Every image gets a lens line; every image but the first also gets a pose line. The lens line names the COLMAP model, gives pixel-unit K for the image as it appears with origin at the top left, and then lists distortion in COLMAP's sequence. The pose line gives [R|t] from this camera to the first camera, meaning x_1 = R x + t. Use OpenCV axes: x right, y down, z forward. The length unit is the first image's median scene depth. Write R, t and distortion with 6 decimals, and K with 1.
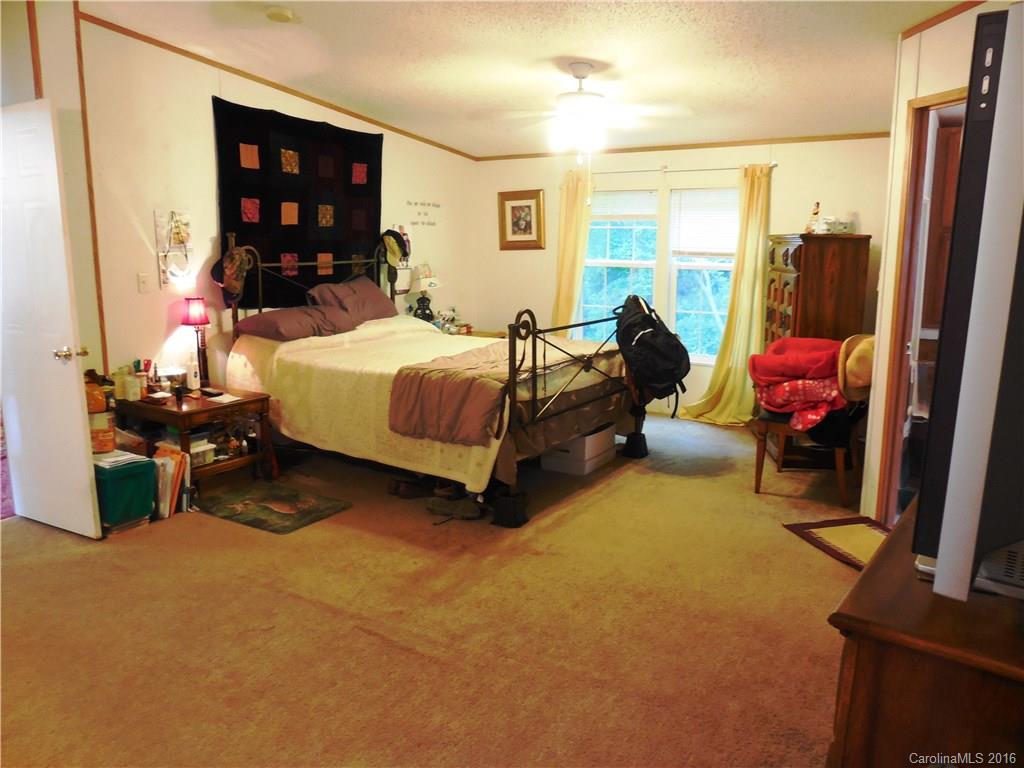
lens RADIAL K [[776.4, 0, 512.0], [0, 776.4, 384.0], [0, 0, 1]] dist [-0.104359, 0.138293]
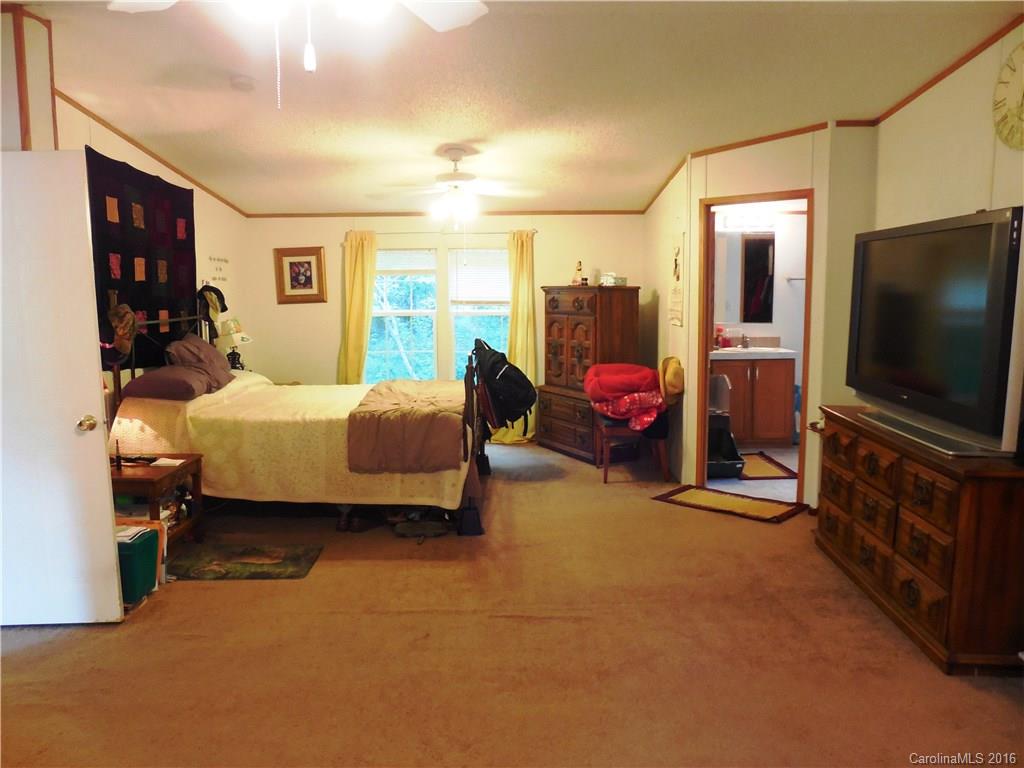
lens RADIAL K [[776.4, 0, 512.0], [0, 776.4, 384.0], [0, 0, 1]] dist [-0.104359, 0.138293]
pose [[0.840904, -0.074101, 0.536088, -0.523196], [0.106795, 0.993824, -0.030146, -0.003306], [-0.530543, 0.082601, 0.843624, -0.043647]]
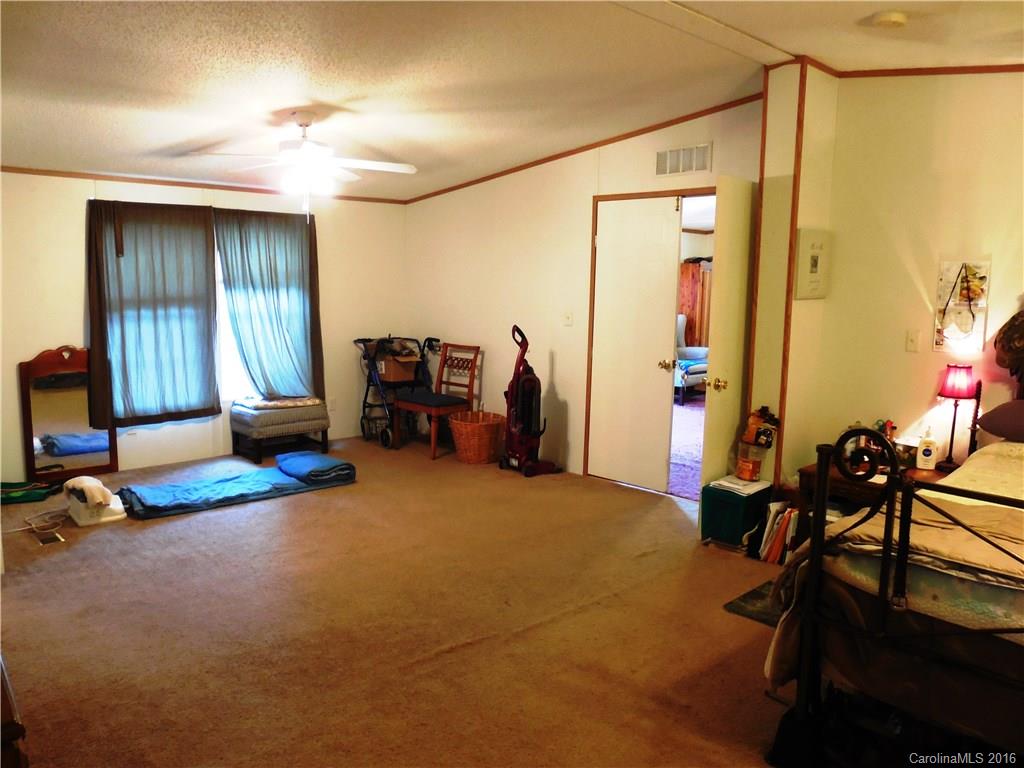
lens RADIAL K [[776.4, 0, 512.0], [0, 776.4, 384.0], [0, 0, 1]] dist [-0.104359, 0.138293]
pose [[-0.233238, 0.128017, -0.963956, 0.539798], [-0.199829, 0.963830, 0.176351, -0.154647], [0.951666, 0.233758, -0.199221, 0.769284]]
